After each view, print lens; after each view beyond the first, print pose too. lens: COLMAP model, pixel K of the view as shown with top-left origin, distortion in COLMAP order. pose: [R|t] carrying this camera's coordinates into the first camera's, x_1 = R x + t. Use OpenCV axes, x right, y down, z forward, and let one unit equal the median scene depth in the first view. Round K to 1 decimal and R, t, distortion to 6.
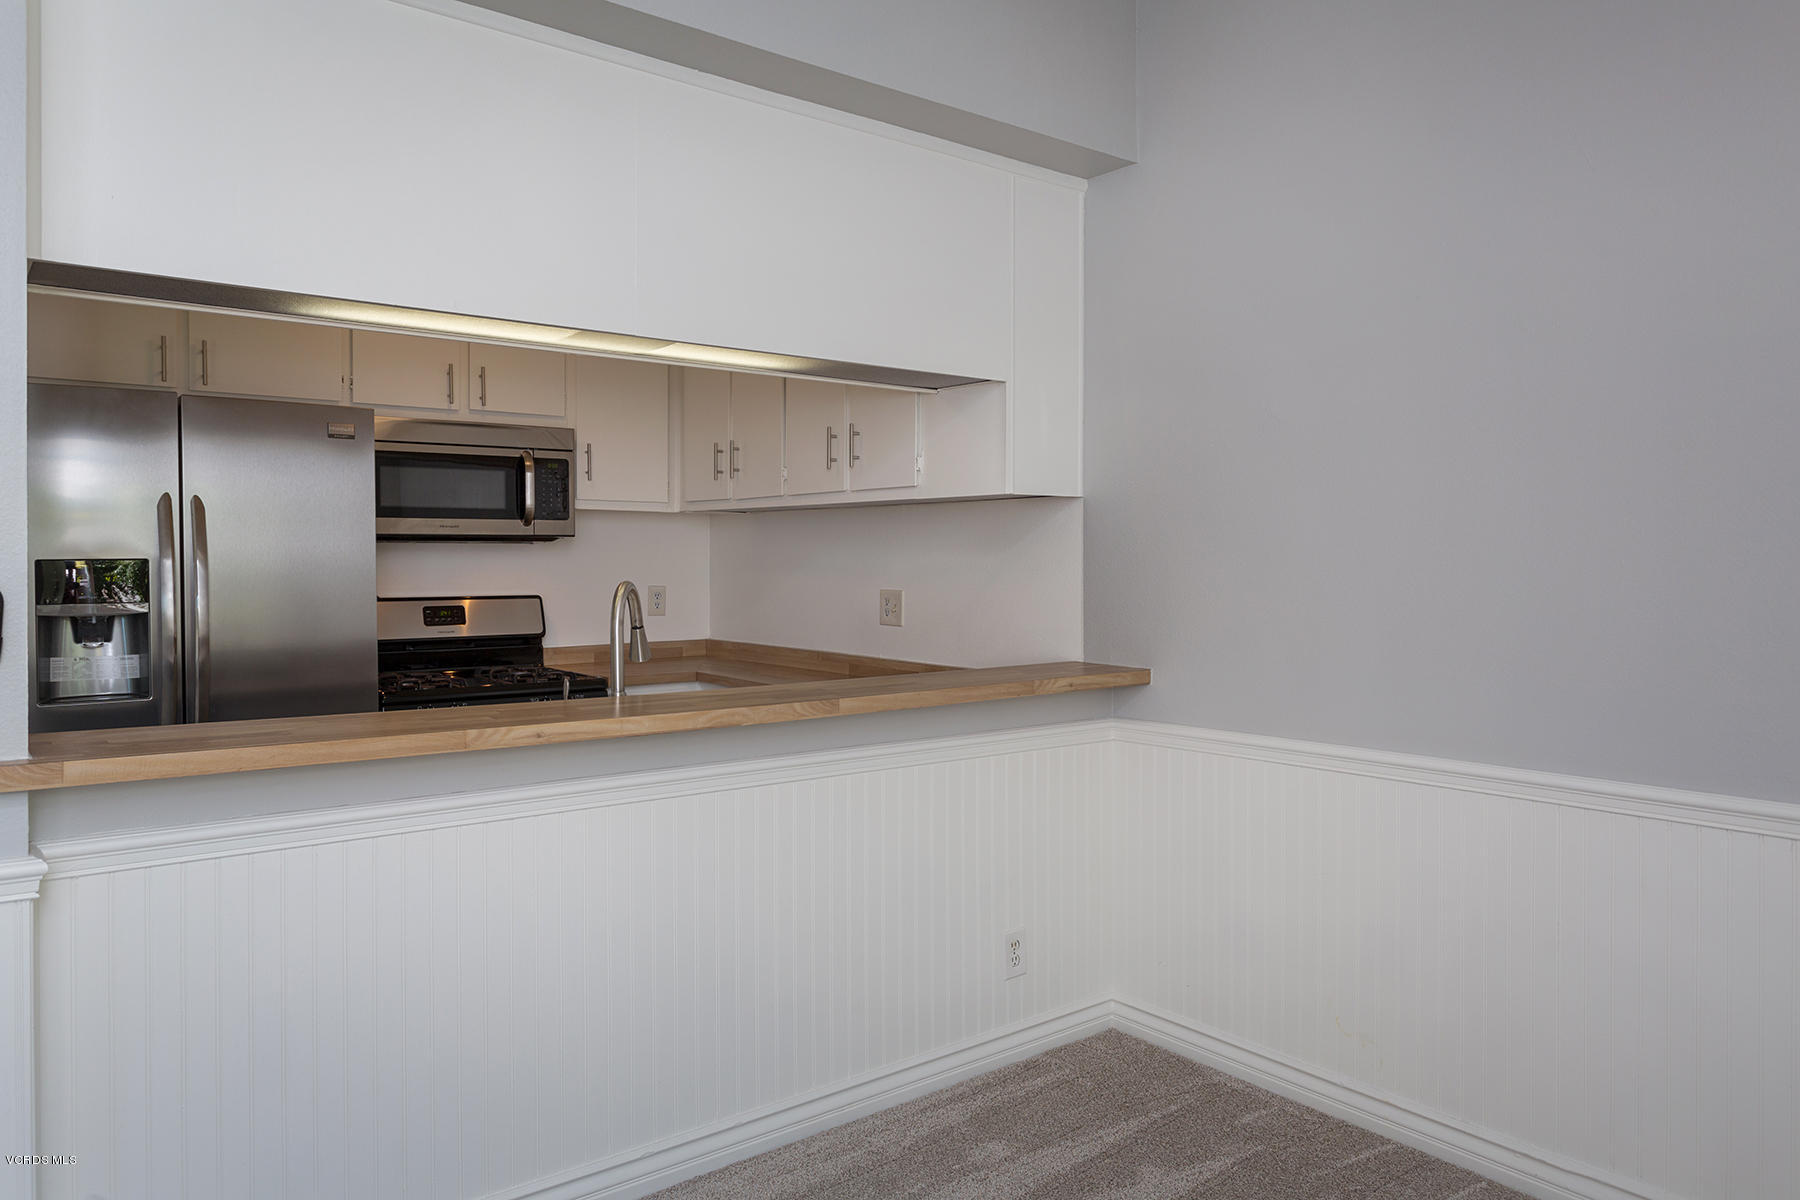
lens RADIAL K [[1223.9, 0, 900.1], [0, 1223.9, 556.4], [0, 0, 1]] dist [-0.000939, -0.000720]
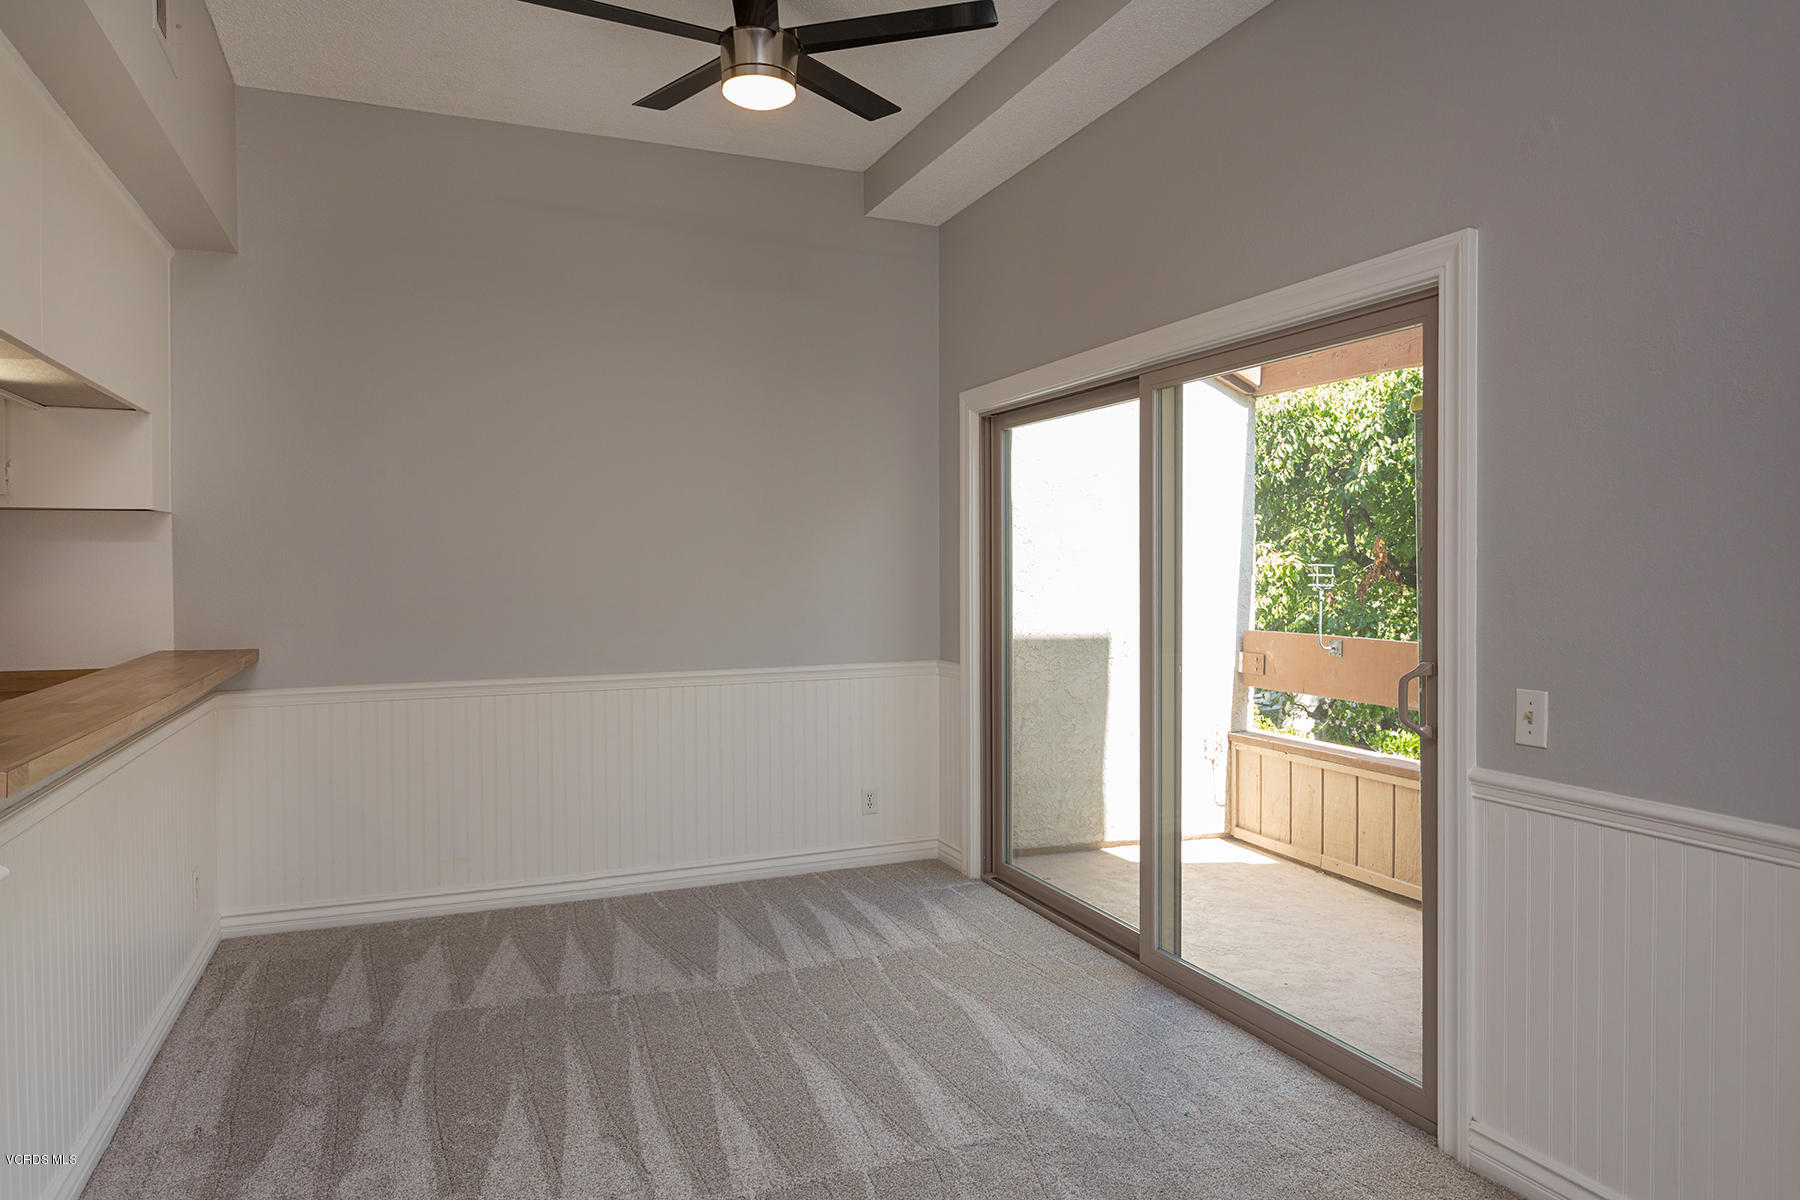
lens RADIAL K [[1043.9, 0, 898.1], [0, 1043.9, 571.2], [0, 0, 1]] dist [-0.000296, 0.000733]
pose [[0.306199, -0.007401, 0.951939, -0.738238], [0.003149, 0.999972, 0.006762, 0.006594], [-0.951962, 0.000928, 0.306213, 0.027396]]
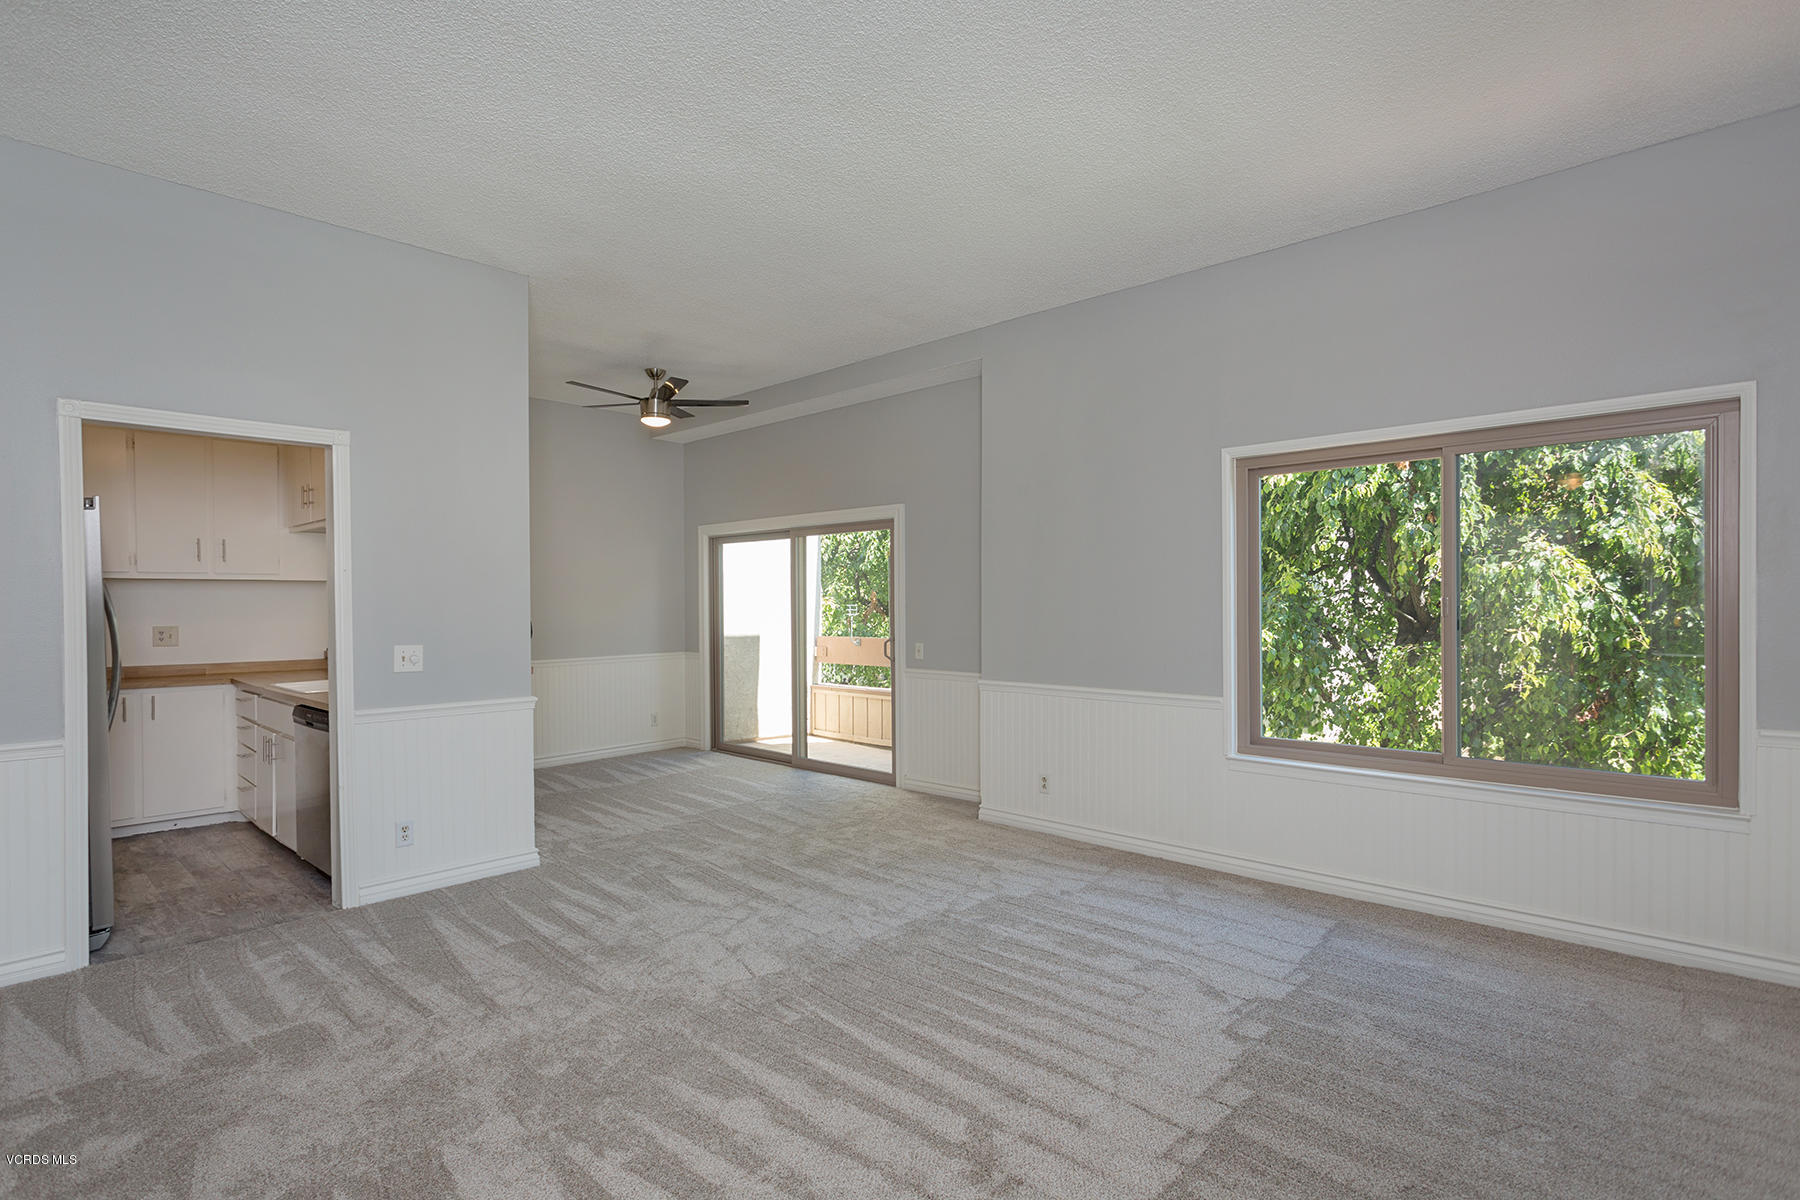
lens RADIAL K [[874.5, 0, 900.0], [0, 874.5, 600.0], [0, 0, 1]] dist [0.000150, 0.000001]
pose [[-0.155379, 0.002437, 0.987852, -2.139969], [0.006693, 0.999977, -0.001414, -0.003444], [-0.987832, 0.006392, -0.155392, 0.220659]]
